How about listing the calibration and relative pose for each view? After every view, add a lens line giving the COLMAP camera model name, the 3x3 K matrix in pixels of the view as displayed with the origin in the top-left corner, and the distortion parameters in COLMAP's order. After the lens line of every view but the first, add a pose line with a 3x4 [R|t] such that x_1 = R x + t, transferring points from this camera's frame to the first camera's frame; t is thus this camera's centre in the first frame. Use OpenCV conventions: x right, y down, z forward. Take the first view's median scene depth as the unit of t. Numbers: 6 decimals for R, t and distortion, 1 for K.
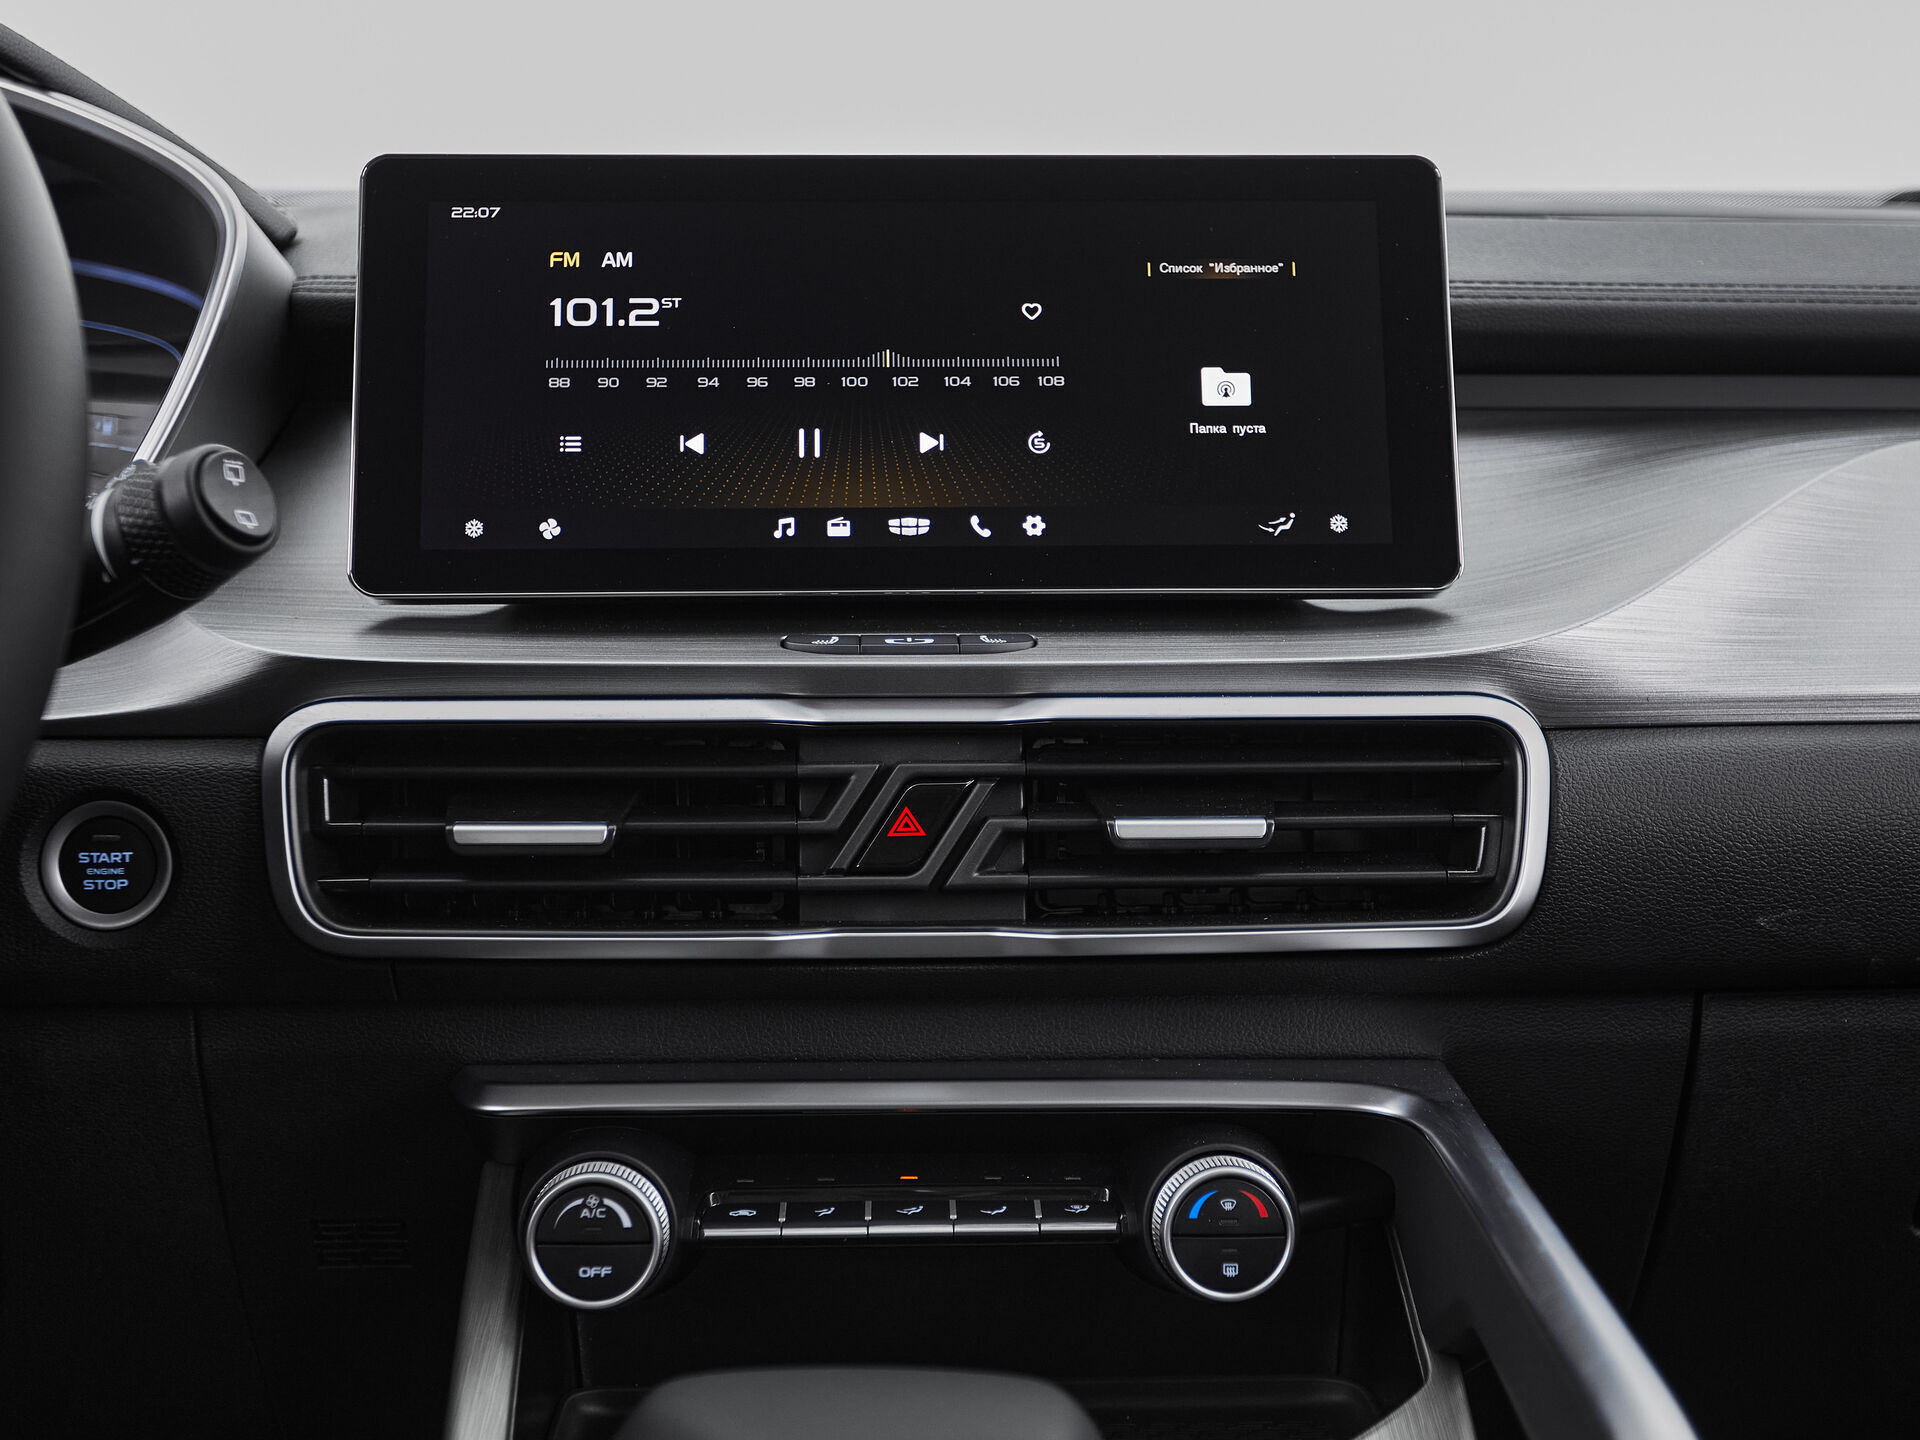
lens RADIAL K [[2585.9, 0, 948.3], [0, 2585.9, 668.2], [0, 0, 1]] dist [0.043556, 0.000000]
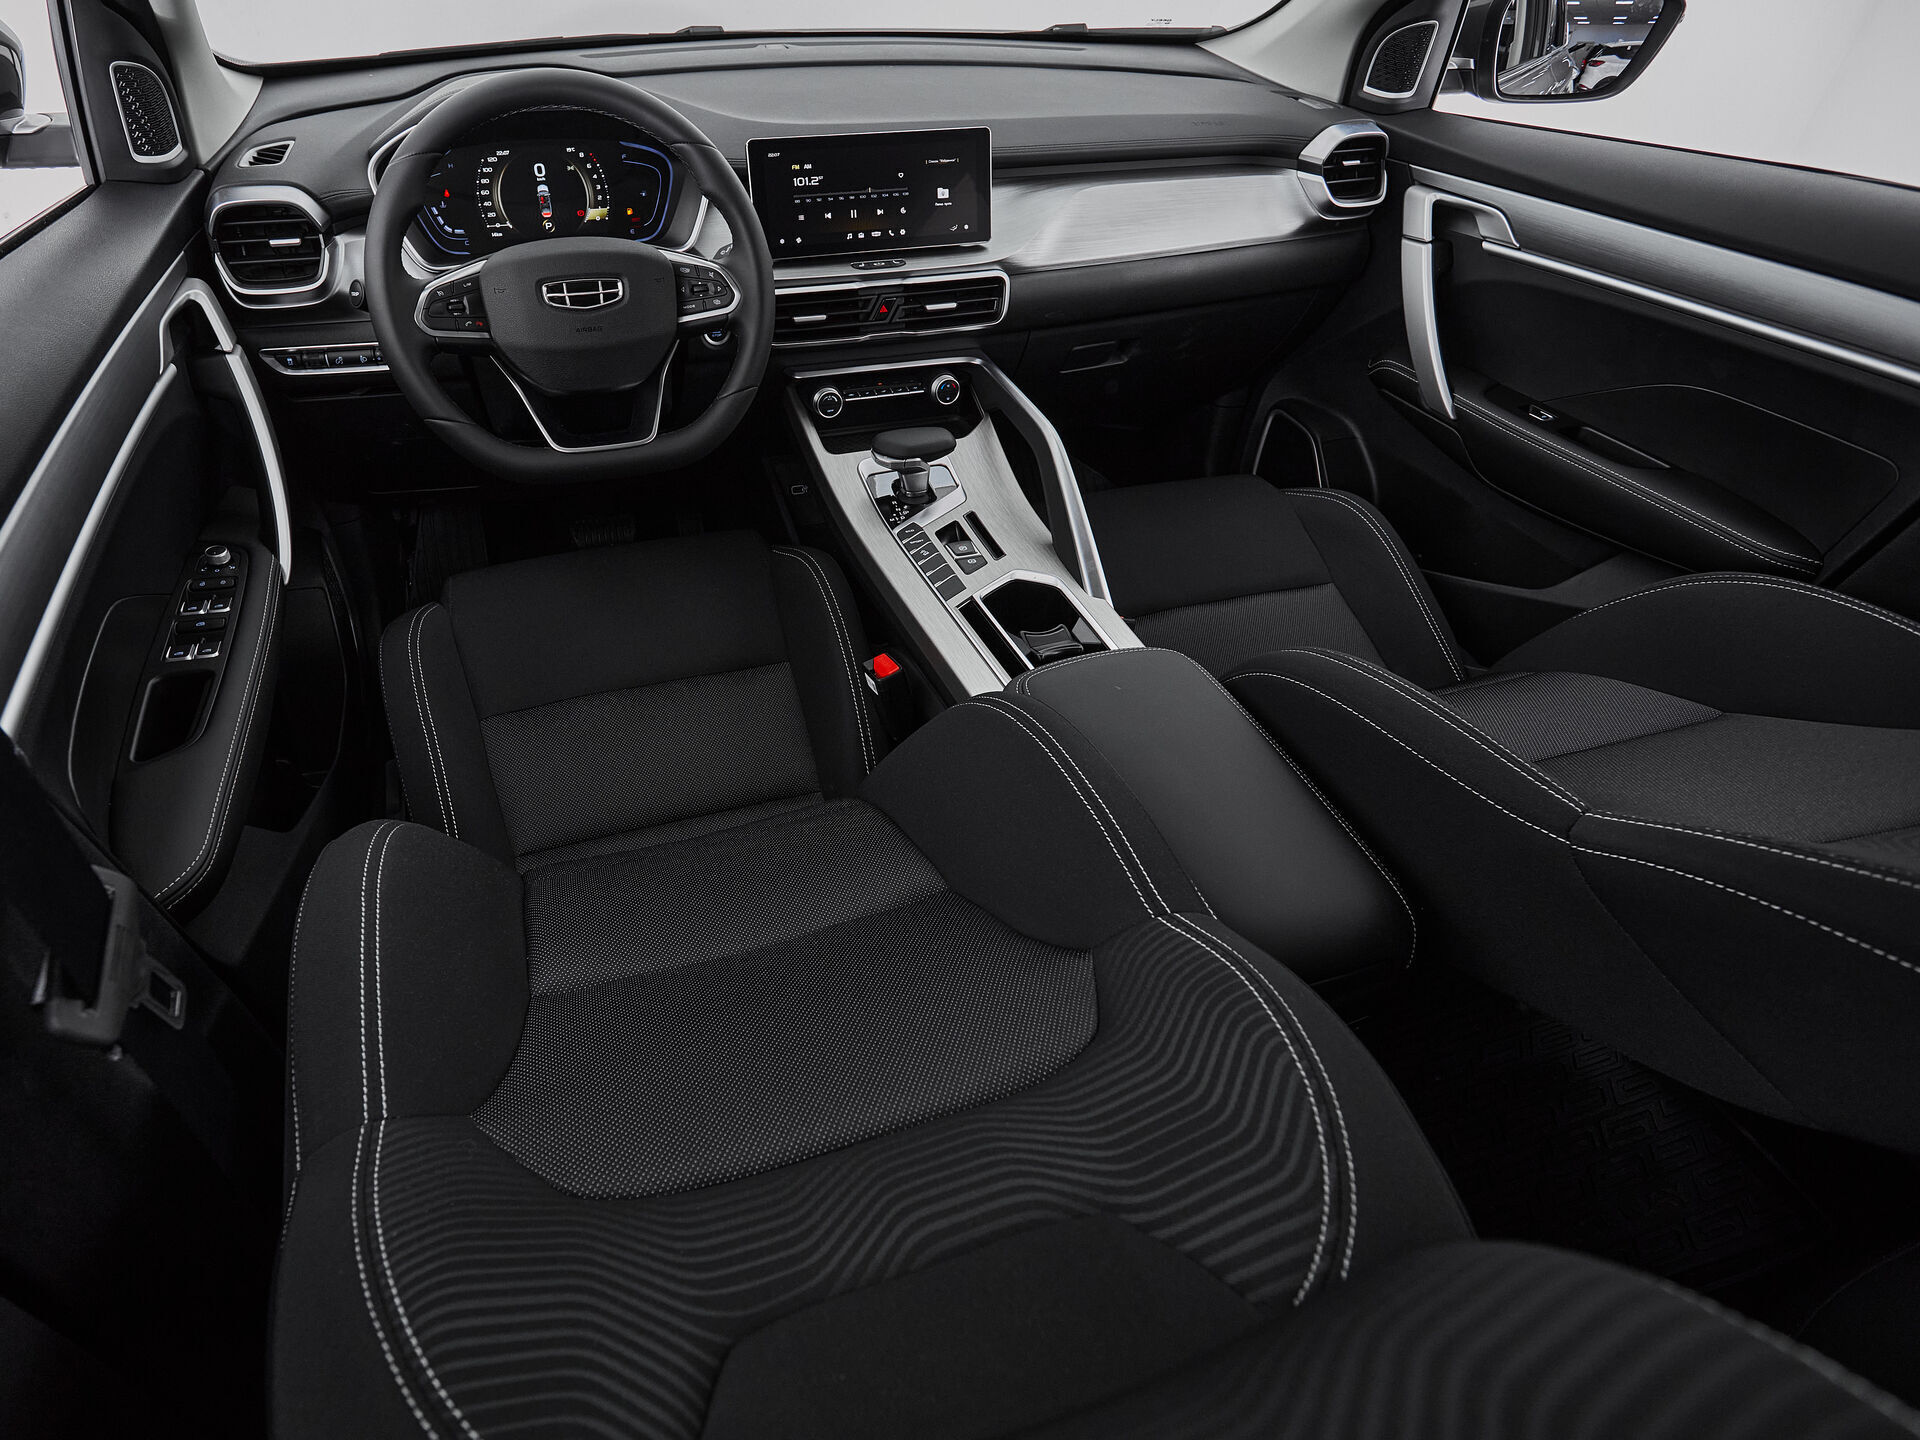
lens RADIAL K [[1010.7, 0, 816.0], [0, 1010.7, 707.9], [0, 0, 1]] dist [-0.000539, 0.000407]
pose [[0.967454, -0.154478, 0.200424, -0.618194], [0.015067, 0.825800, 0.563762, -0.381049], [-0.252599, -0.542393, 0.801251, -0.843070]]
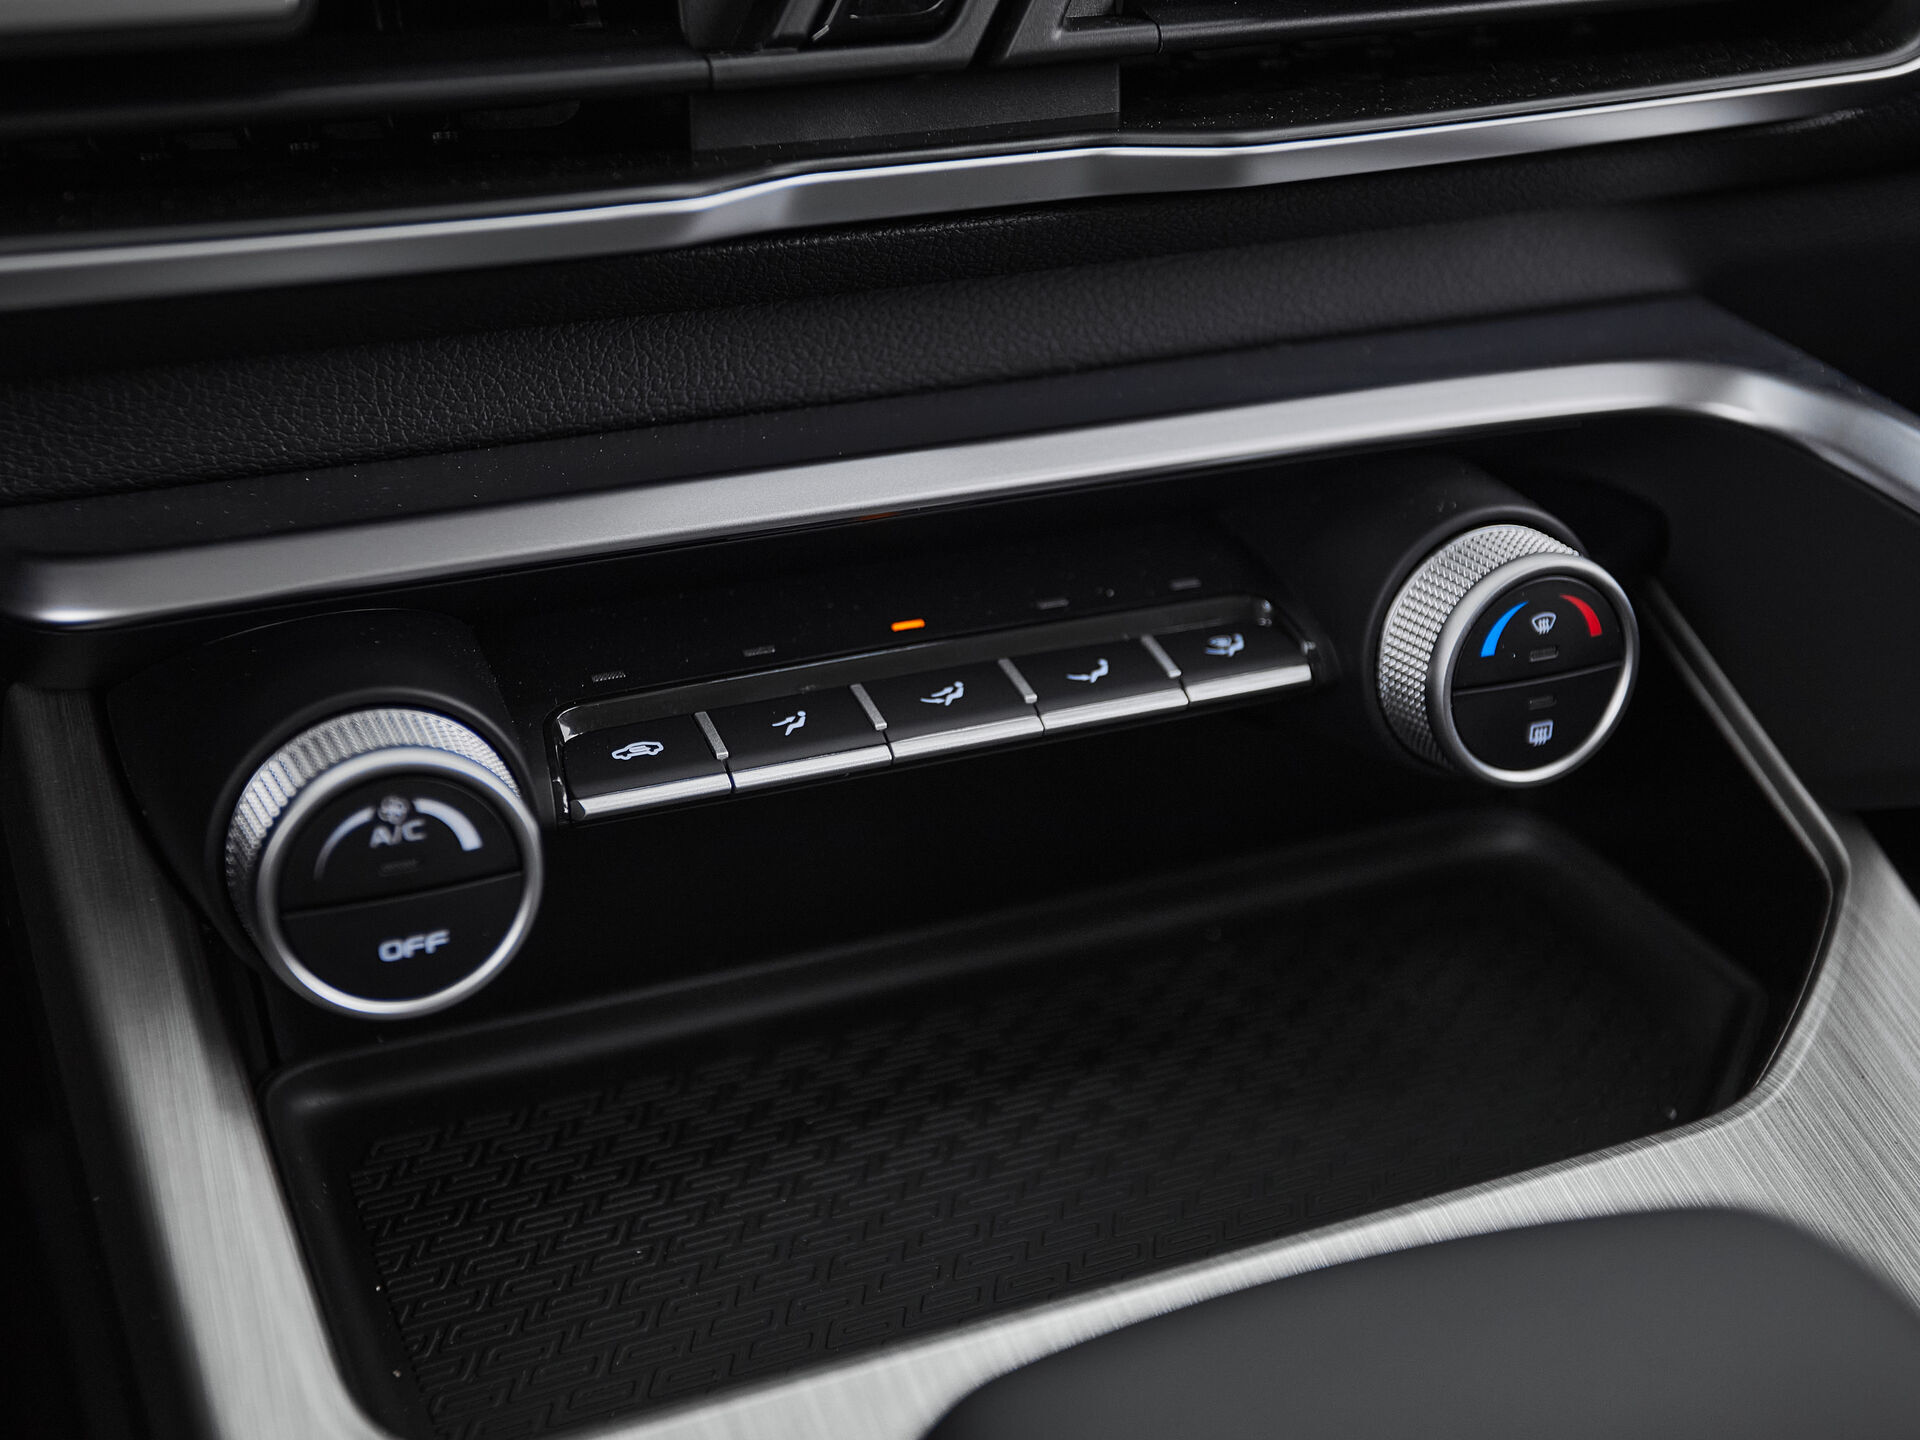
lens RADIAL K [[2585.9, 0, 936.7], [0, 2585.9, 680.2], [0, 0, 1]] dist [0.043556, 0.000000]
pose [[0.931515, -0.144327, 0.333842, -0.189276], [0.012952, 0.930476, 0.366125, 0.015108], [-0.363473, -0.336727, 0.868621, 0.545625]]
